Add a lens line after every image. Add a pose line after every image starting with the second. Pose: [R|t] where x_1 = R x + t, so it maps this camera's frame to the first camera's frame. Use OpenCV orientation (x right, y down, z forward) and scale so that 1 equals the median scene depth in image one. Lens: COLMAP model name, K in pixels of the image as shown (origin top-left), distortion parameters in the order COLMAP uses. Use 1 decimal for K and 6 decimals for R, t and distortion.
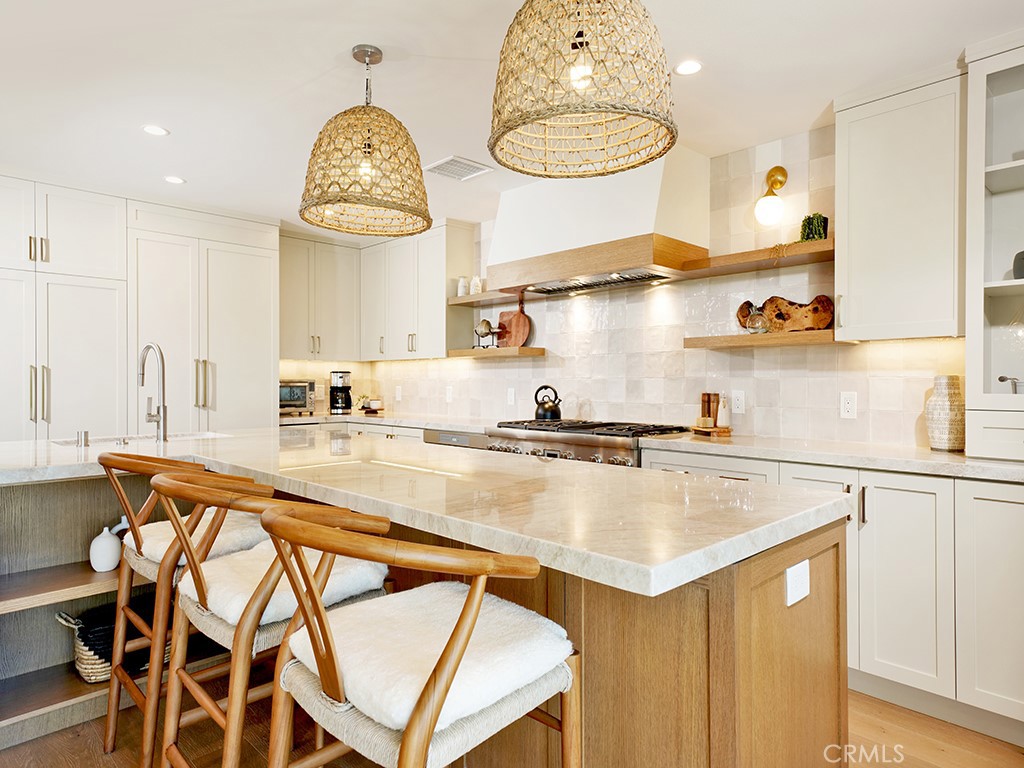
lens RADIAL K [[644.2, 0, 512.0], [0, 644.2, 384.0], [0, 0, 1]] dist [0.060378, 0.000129]
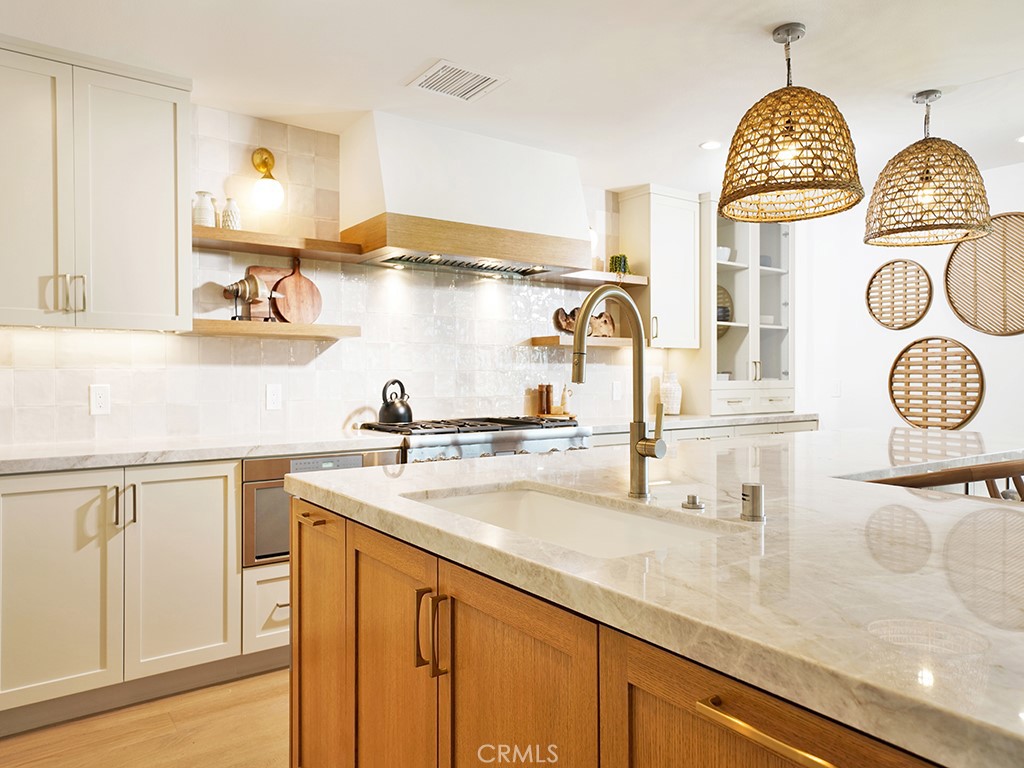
lens RADIAL K [[700.4, 0, 493.9], [0, 700.4, 382.6], [0, 0, 1]] dist [0.005956, 0.002315]
pose [[0.163141, -0.012090, 0.986529, -0.784451], [0.002357, 0.999927, 0.011864, -0.003647], [-0.986600, 0.000390, 0.163158, 0.767252]]
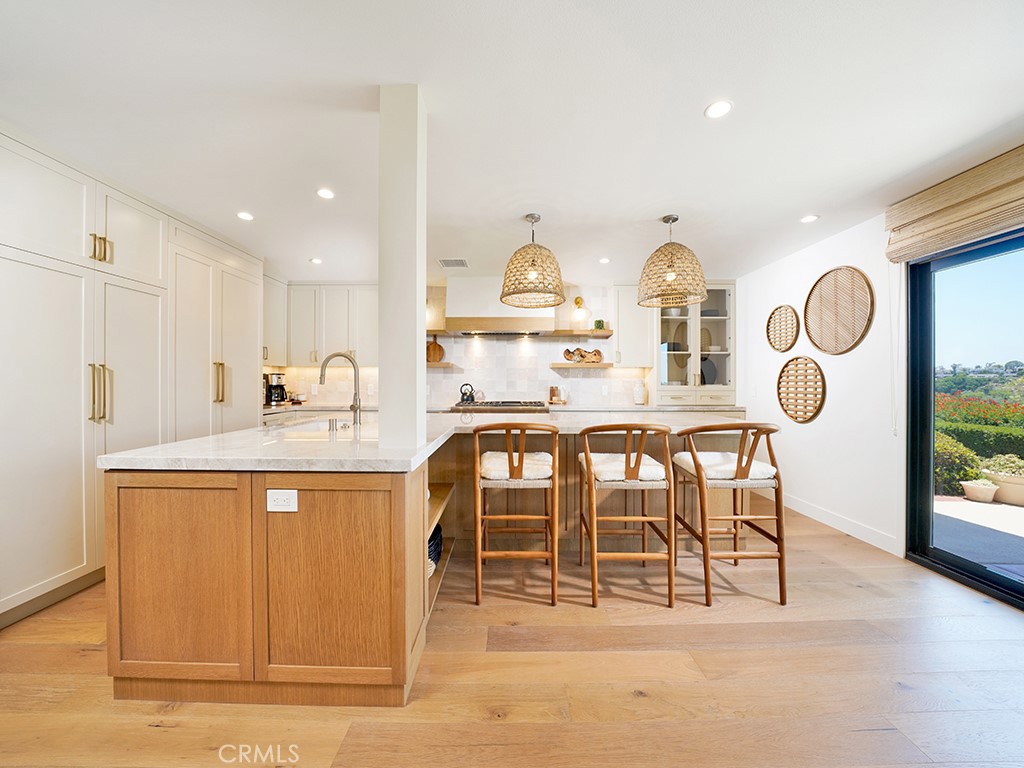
lens RADIAL K [[359.8, 0, 512.0], [0, 359.8, 384.0], [0, 0, 1]] dist [-0.000113, -0.000042]
pose [[0.695281, -0.005356, 0.718718, -0.636845], [0.000583, 0.999976, 0.006888, -0.003863], [-0.718738, -0.004370, 0.695267, 0.171818]]
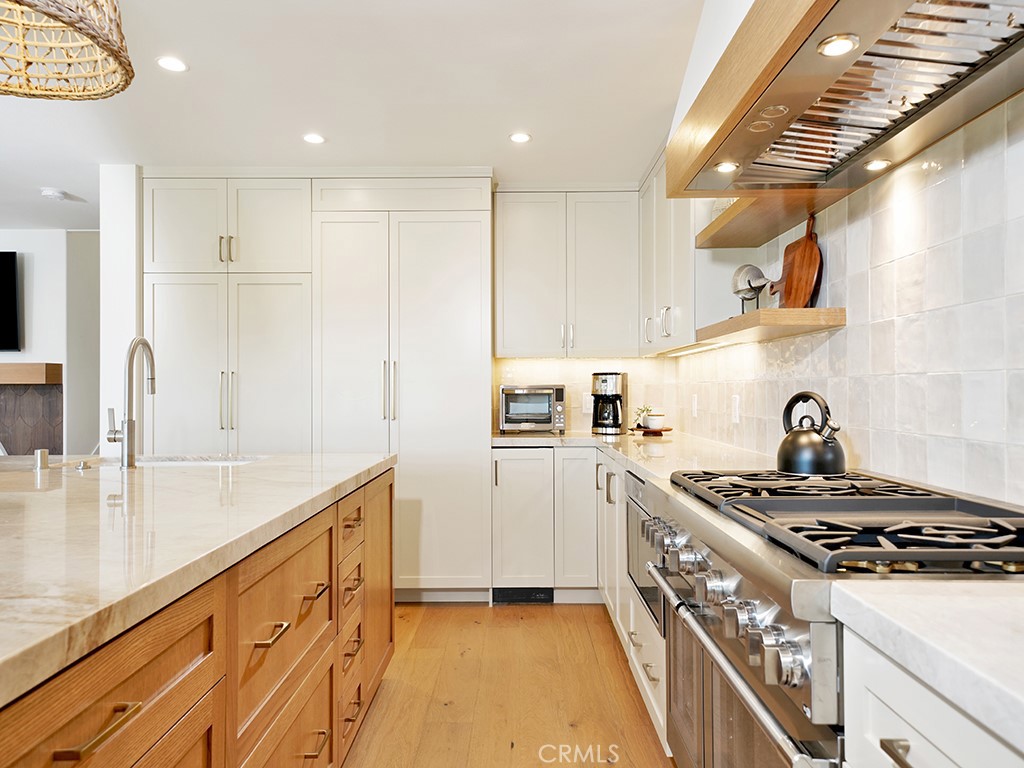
lens RADIAL K [[700.4, 0, 493.9], [0, 700.4, 382.6], [0, 0, 1]] dist [0.005956, 0.002315]
pose [[0.697596, -0.011771, -0.716395, 0.249572], [0.002449, 0.999898, -0.014044, 0.001862], [0.716487, 0.008042, 0.697554, 0.545385]]
